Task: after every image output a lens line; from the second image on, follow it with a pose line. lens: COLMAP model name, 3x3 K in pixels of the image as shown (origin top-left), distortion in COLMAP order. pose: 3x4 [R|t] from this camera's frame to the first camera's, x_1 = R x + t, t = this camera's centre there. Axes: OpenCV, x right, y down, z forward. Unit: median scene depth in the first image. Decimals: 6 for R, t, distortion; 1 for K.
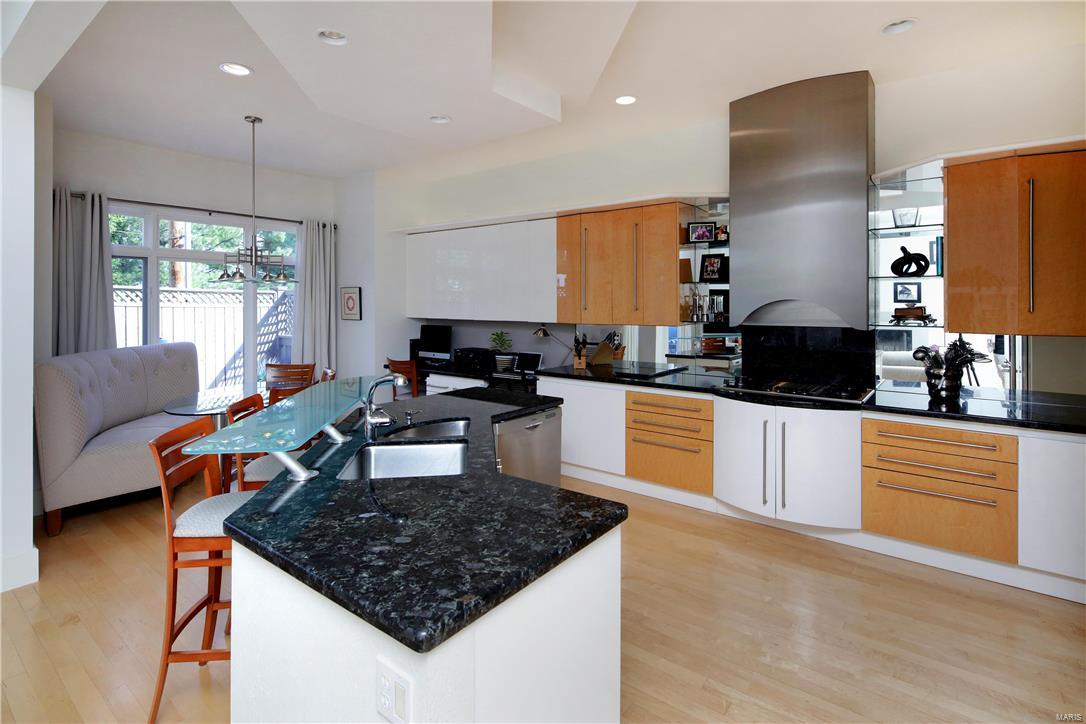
lens RADIAL K [[518.0, 0, 555.4], [0, 518.0, 299.5], [0, 0, 1]] dist [0.003297, -0.000488]
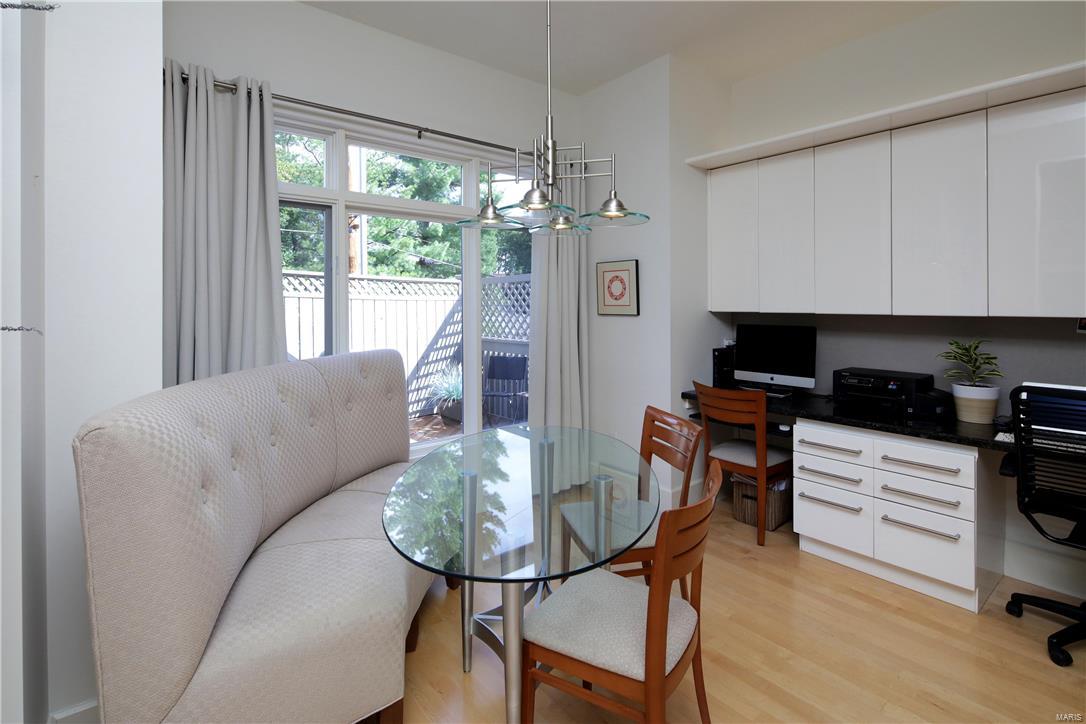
lens RADIAL K [[518.0, 0, 555.4], [0, 518.0, 299.5], [0, 0, 1]] dist [0.003297, -0.000488]
pose [[0.973595, -0.004424, -0.228238, -0.395433], [0.004532, 0.999990, -0.000050, 0.025321], [0.228235, -0.000986, 0.973605, 0.473838]]
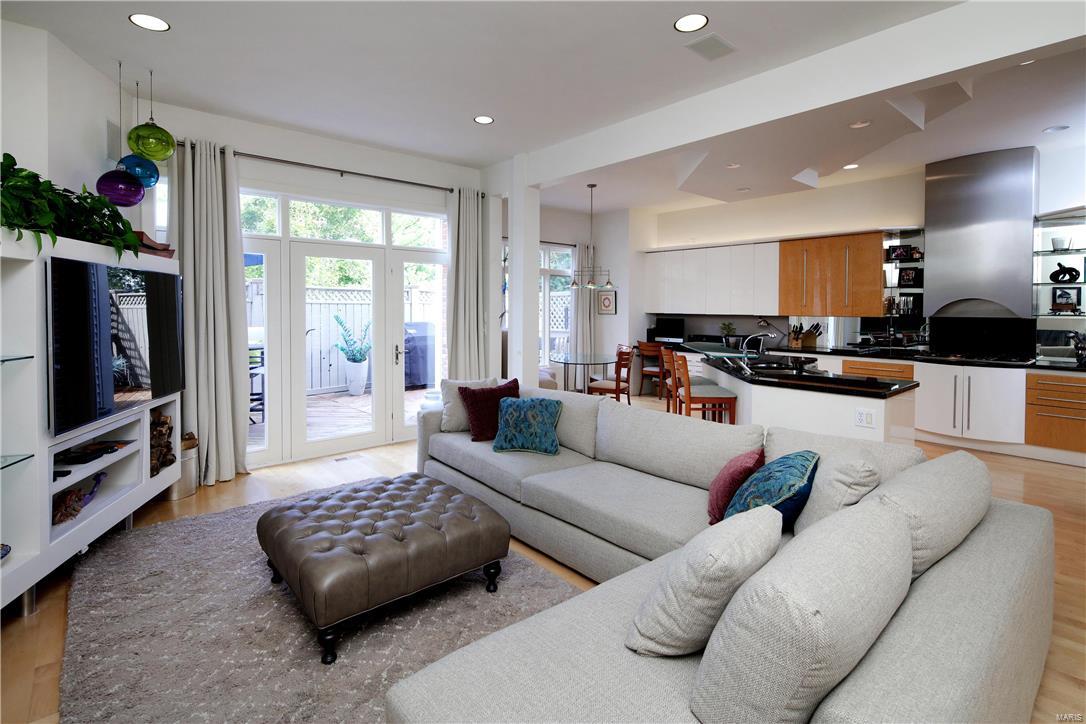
lens RADIAL K [[530.6, 0, 545.9], [0, 530.6, 313.1], [0, 0, 1]] dist [-0.001597, -0.001805]
pose [[0.982578, 0.007727, -0.185689, -0.350458], [-0.005031, 0.999875, 0.014986, 0.019144], [0.185781, -0.013790, 0.982494, -0.543501]]
